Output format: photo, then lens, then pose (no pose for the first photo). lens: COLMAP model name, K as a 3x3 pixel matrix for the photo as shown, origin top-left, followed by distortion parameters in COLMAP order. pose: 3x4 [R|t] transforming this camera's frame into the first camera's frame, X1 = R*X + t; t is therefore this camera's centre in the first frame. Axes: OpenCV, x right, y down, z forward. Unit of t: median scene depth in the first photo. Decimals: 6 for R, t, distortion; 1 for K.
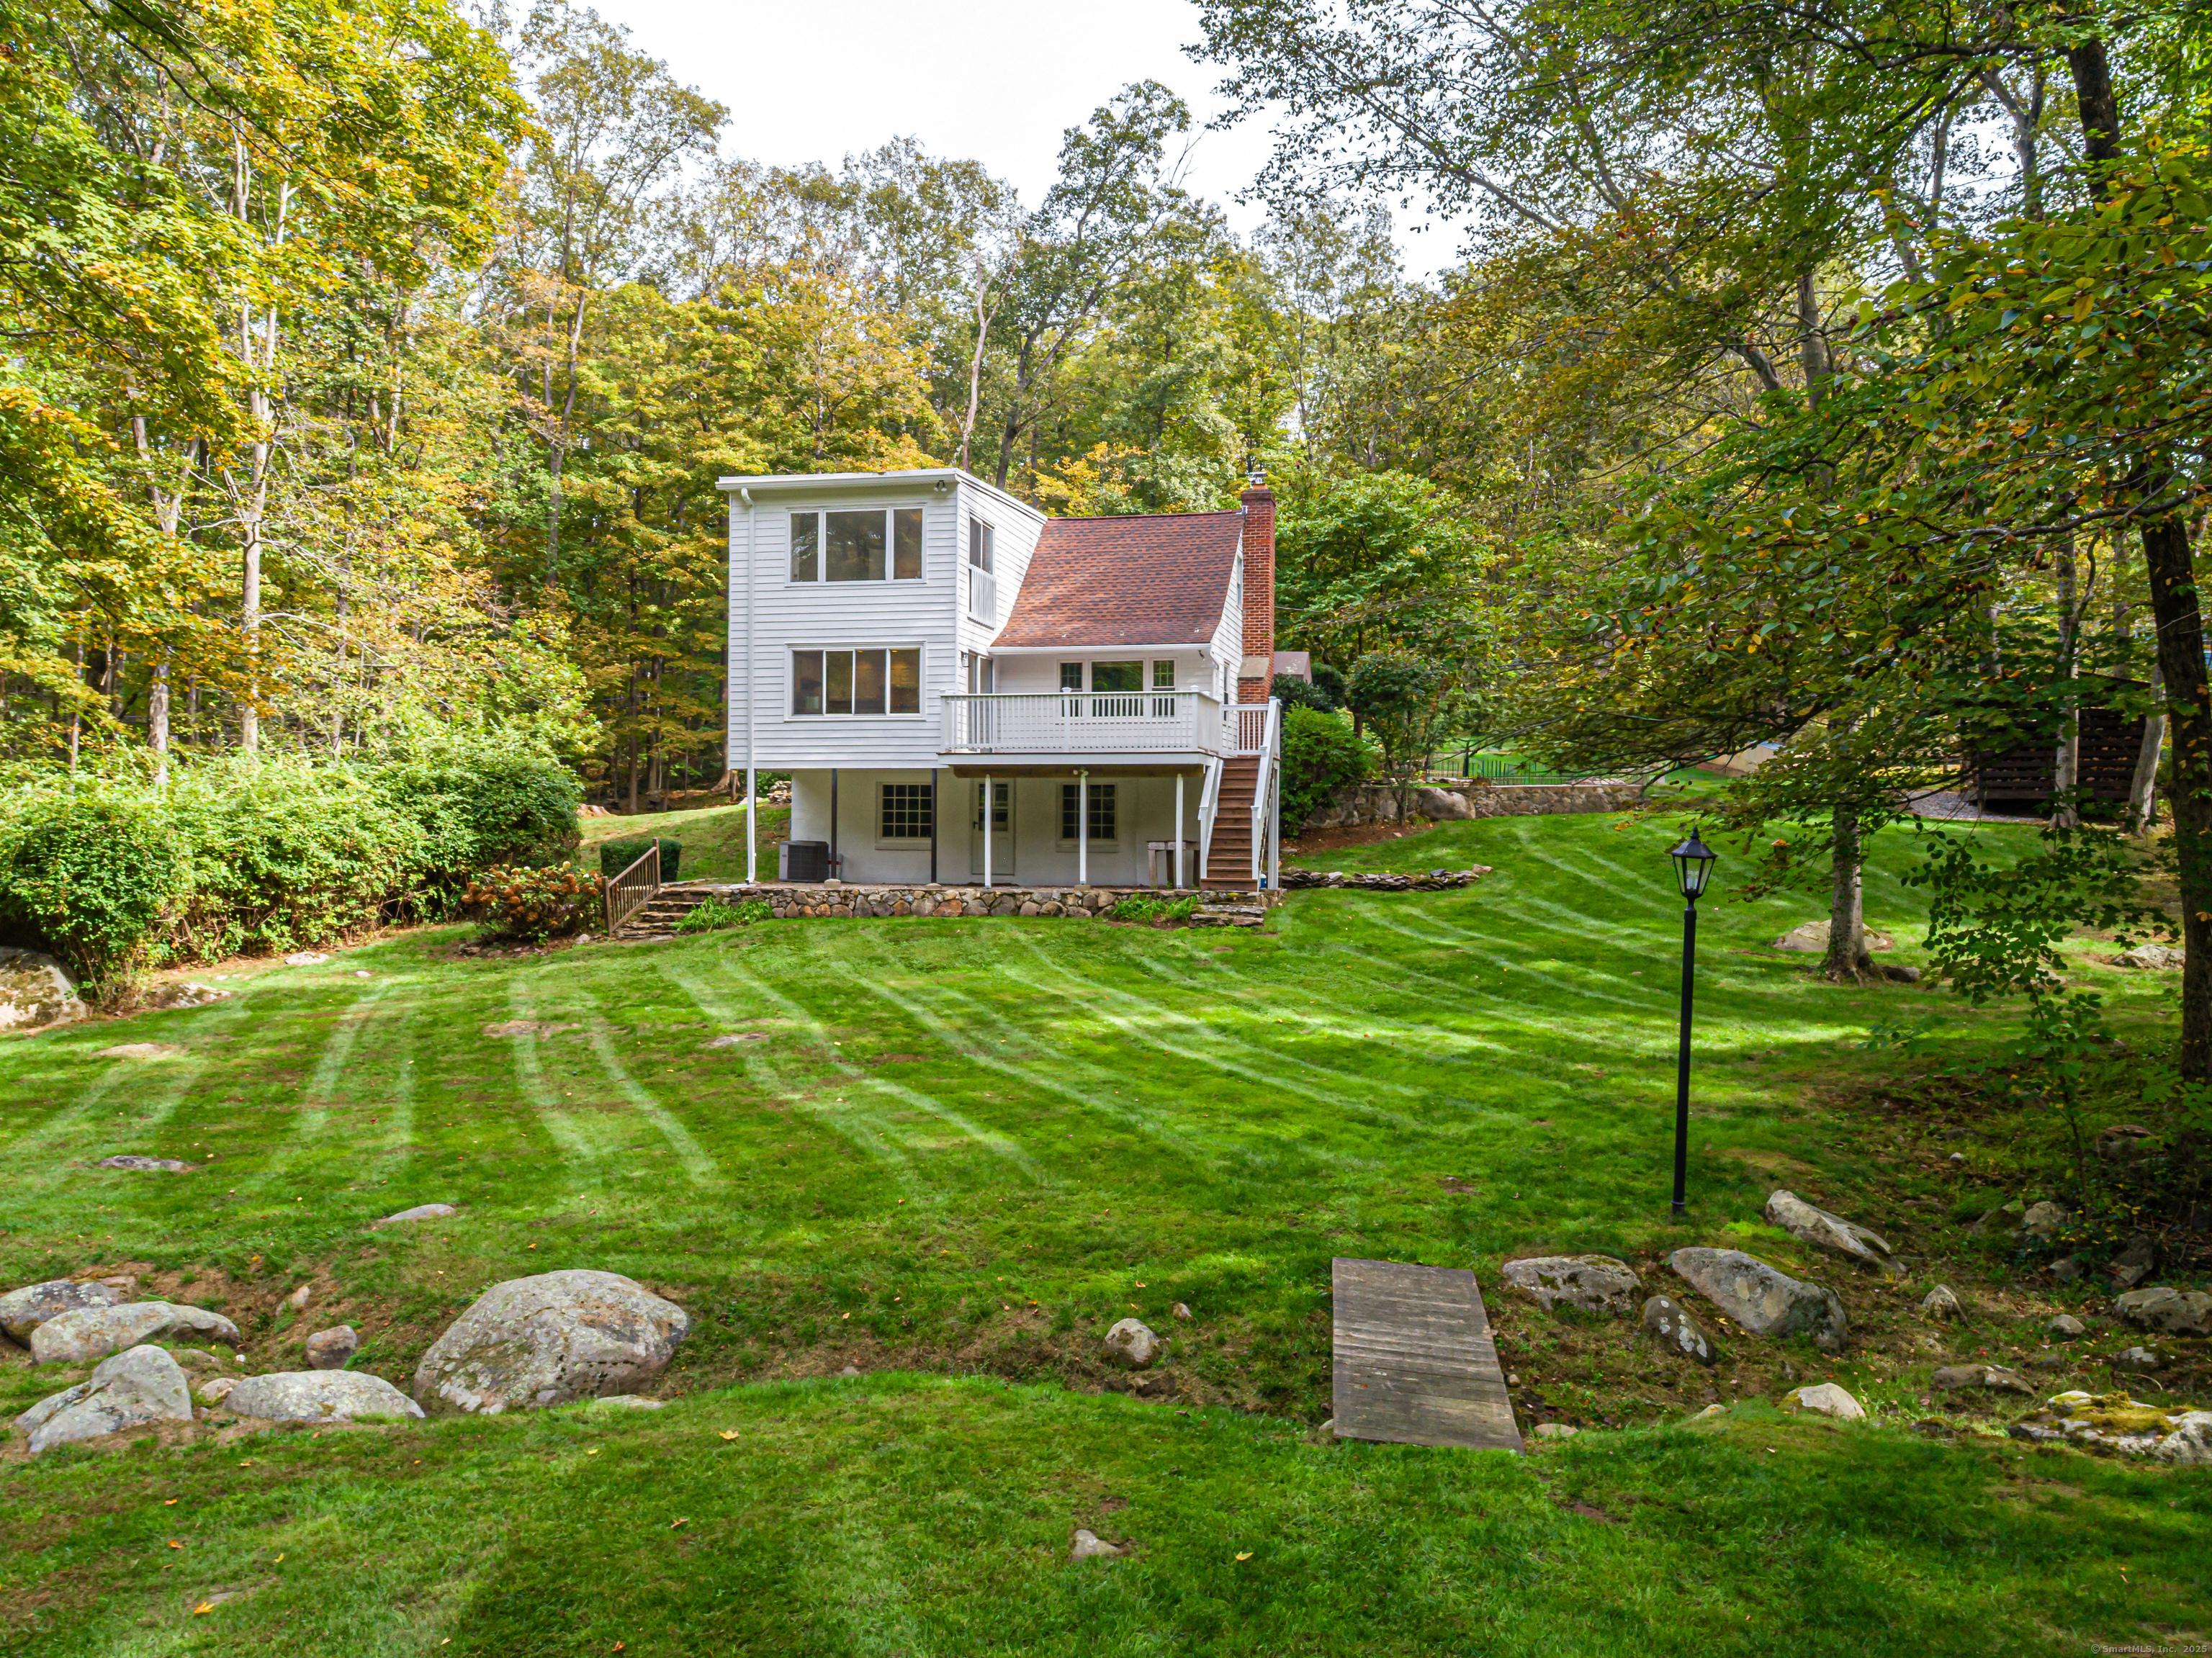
lens RADIAL K [[1697.9, 0, 1106.0], [0, 1697.9, 829.0], [0, 0, 1]] dist [-0.008561, -0.001329]
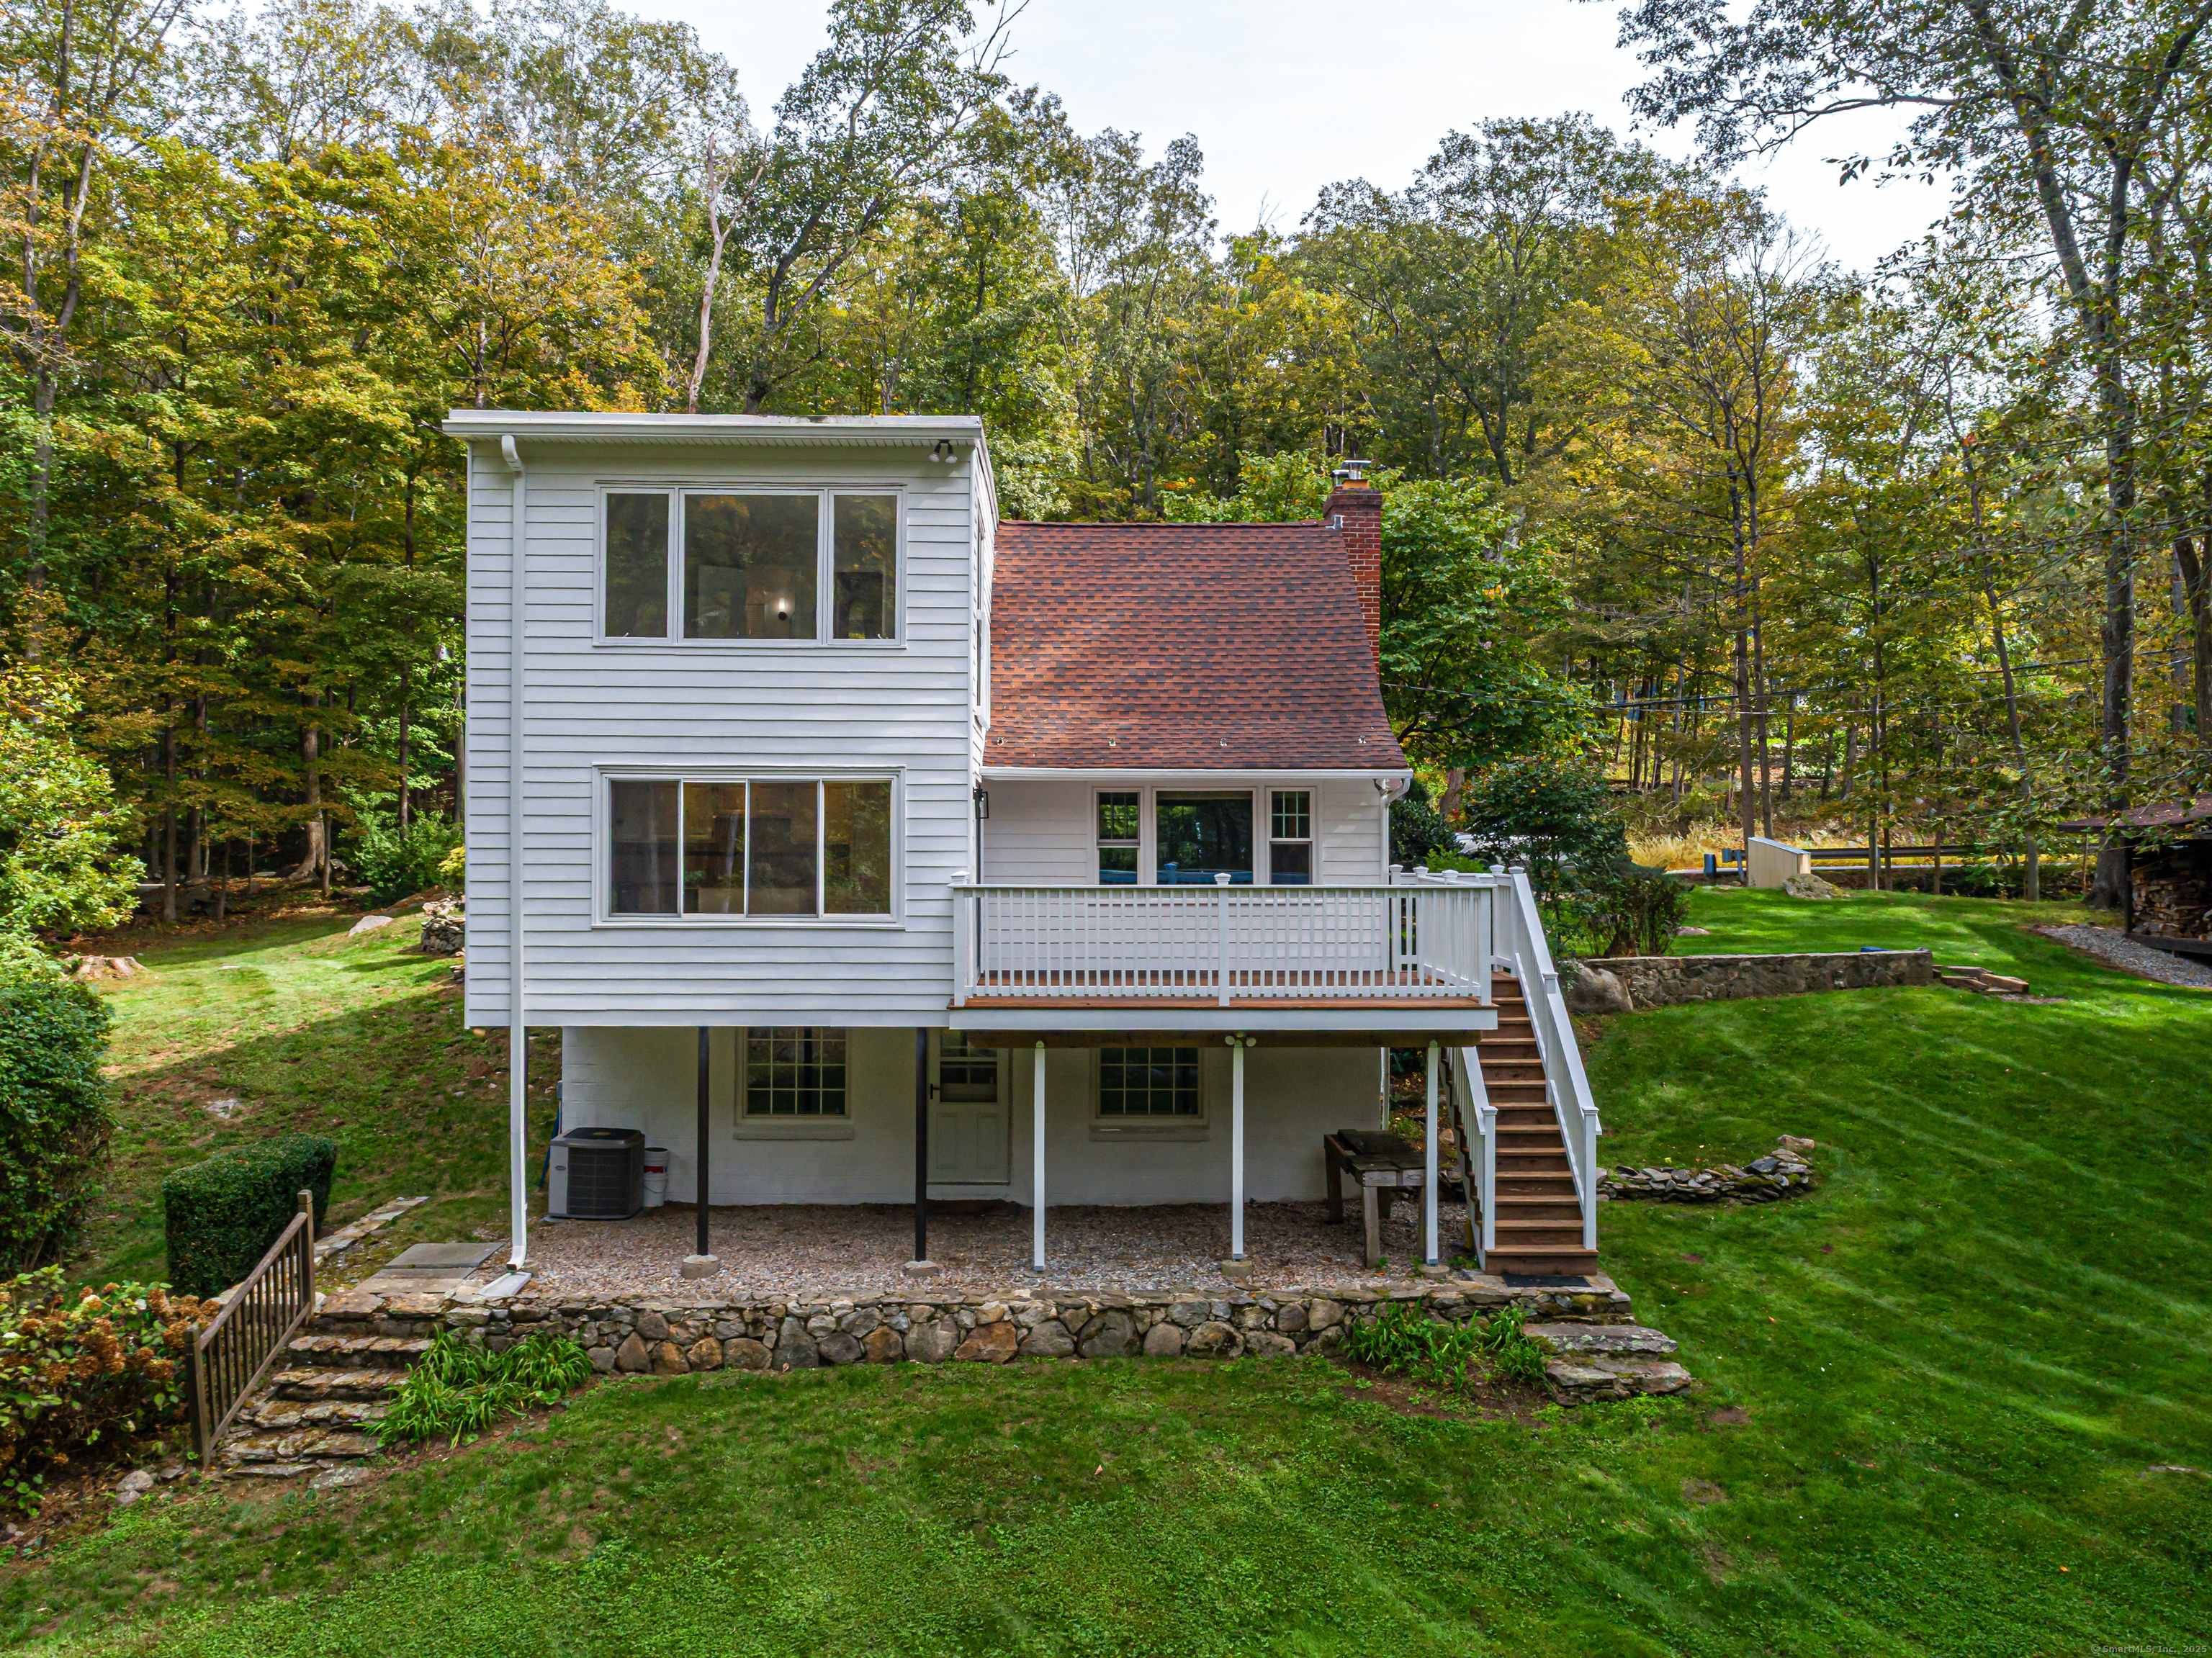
lens RADIAL K [[1697.9, 0, 1106.0], [0, 1697.9, 829.0], [0, 0, 1]] dist [-0.008561, -0.001329]
pose [[0.968966, -0.002499, 0.247181, -0.164681], [0.002757, 0.999996, -0.000696, -0.089145], [-0.247178, 0.001356, 0.968969, 0.492900]]
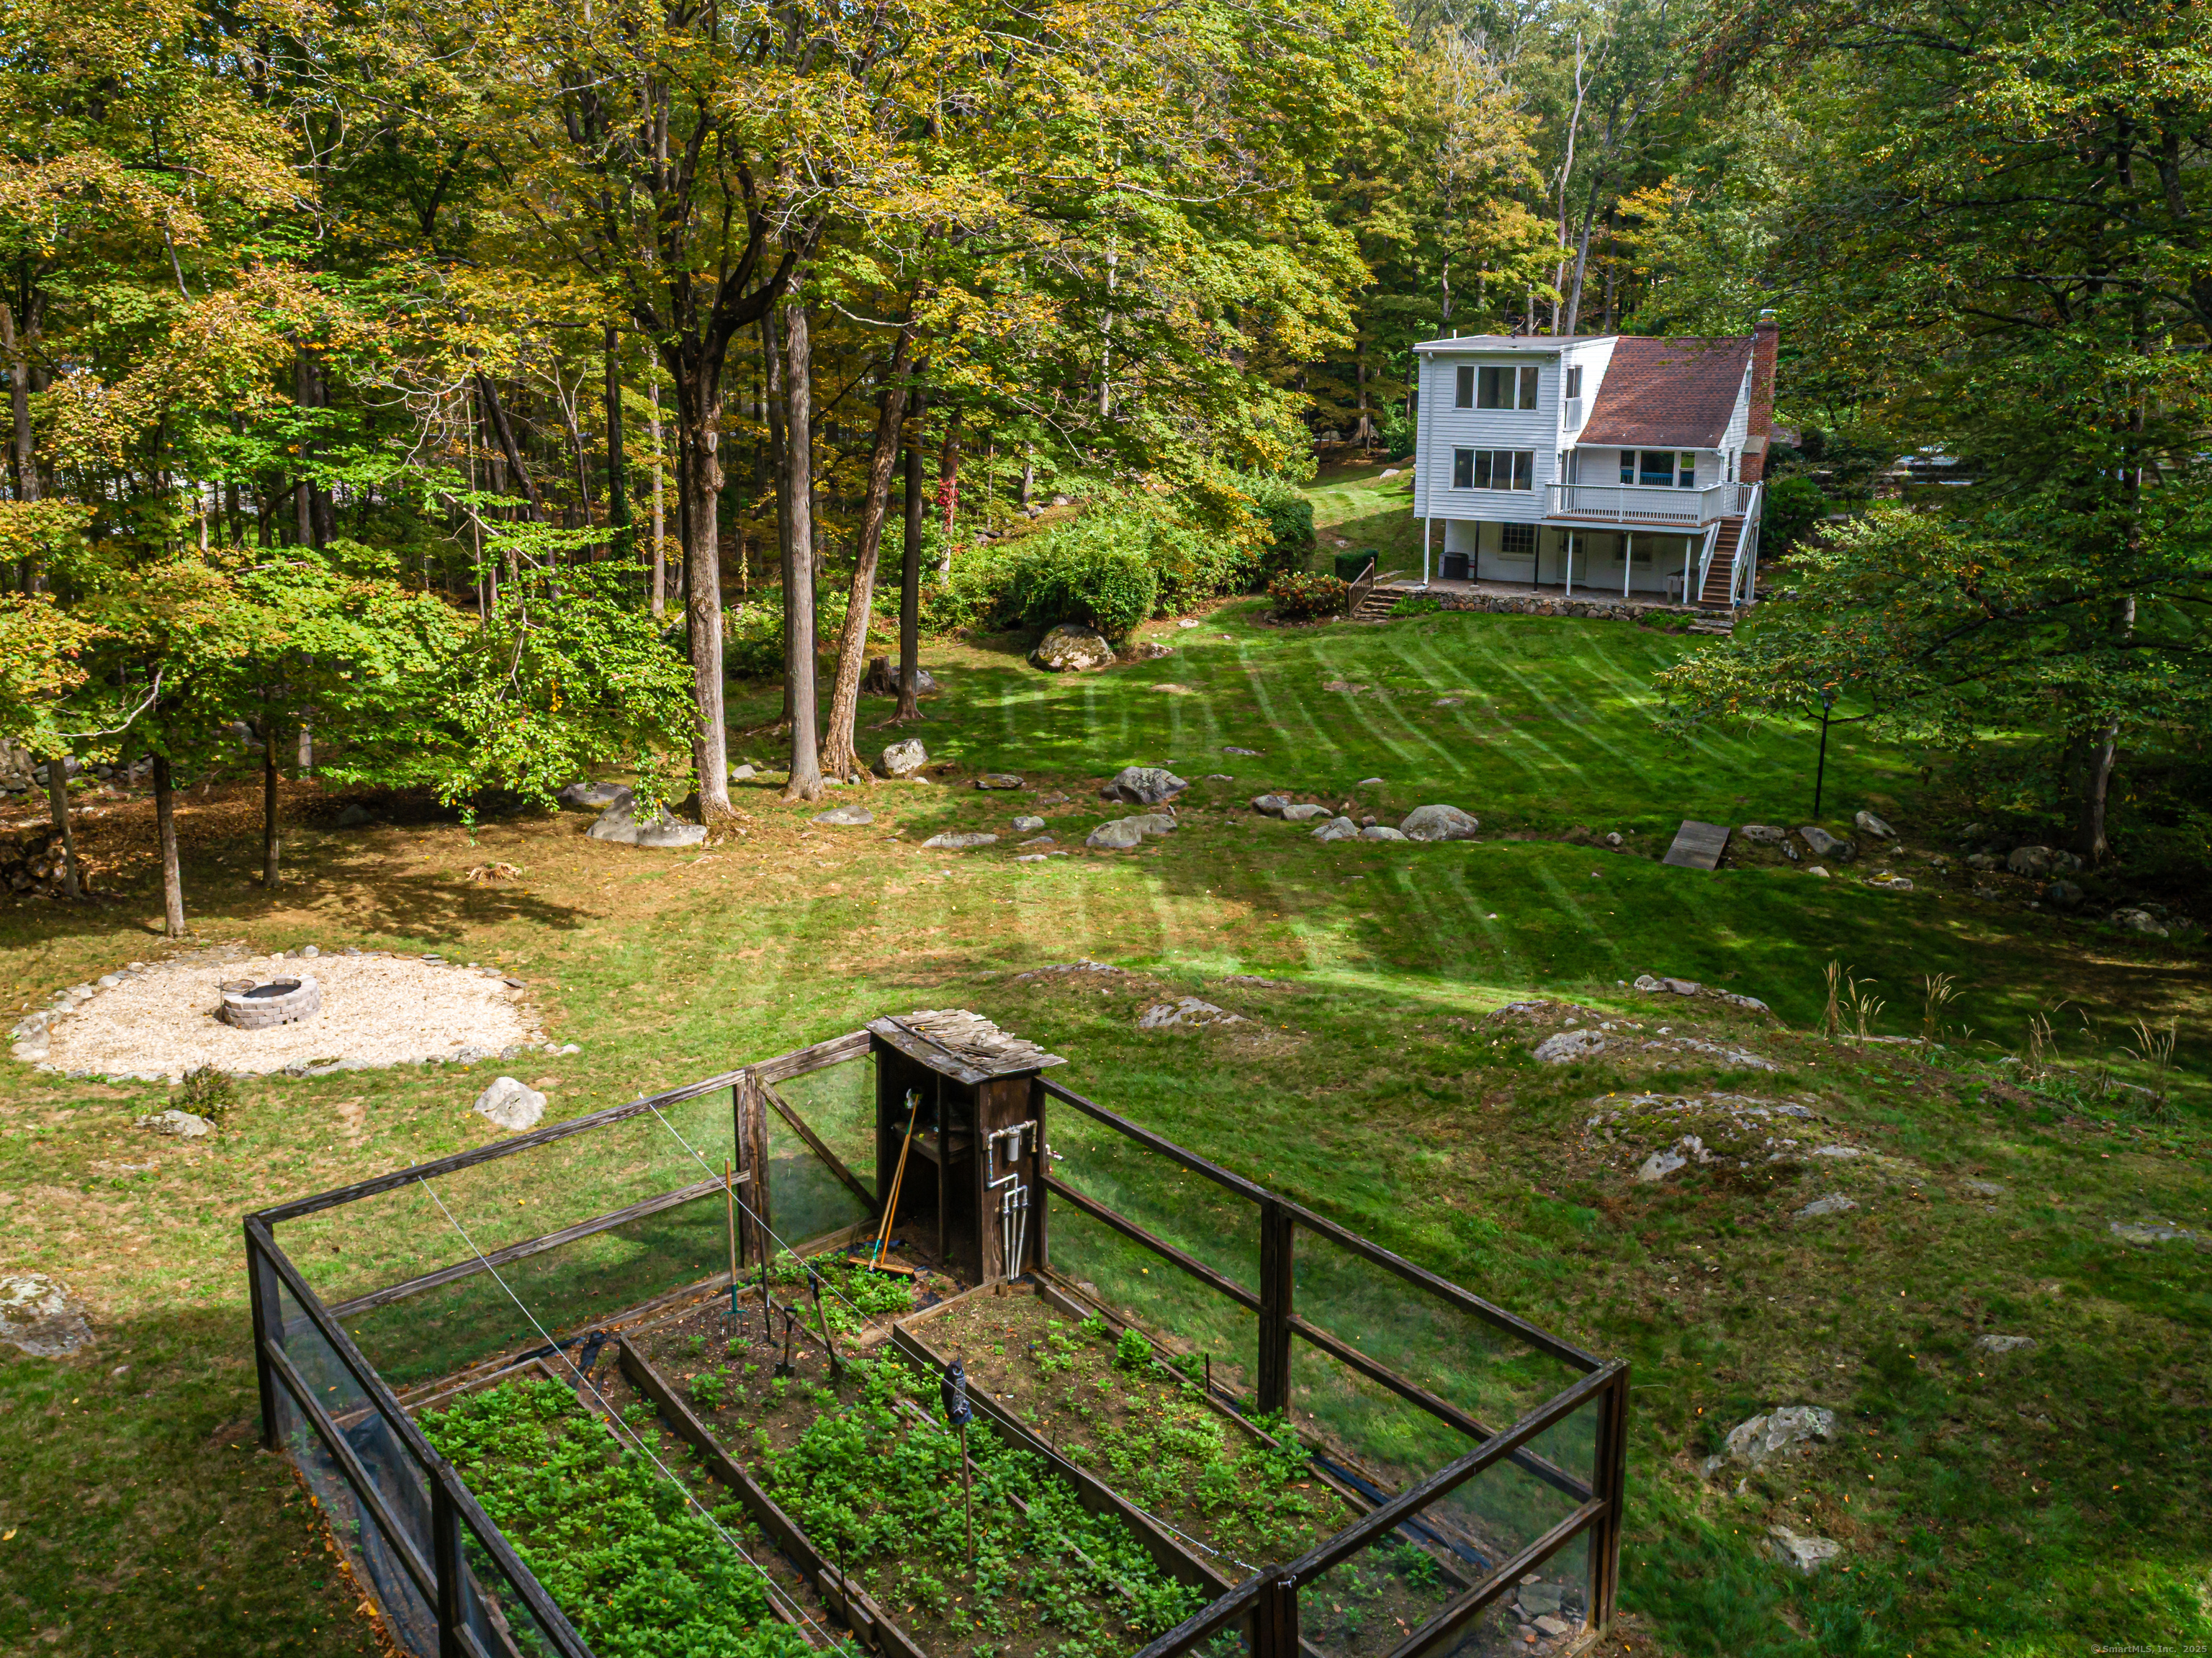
lens RADIAL K [[1766.1, 0, 1077.4], [0, 1766.1, 694.1], [0, 0, 1]] dist [-0.009612, -0.001562]
pose [[0.945972, 0.056834, -0.319227, 0.033557], [0.006251, 0.981139, 0.193202, -0.204301], [0.324187, -0.184759, 0.927775, -0.783896]]
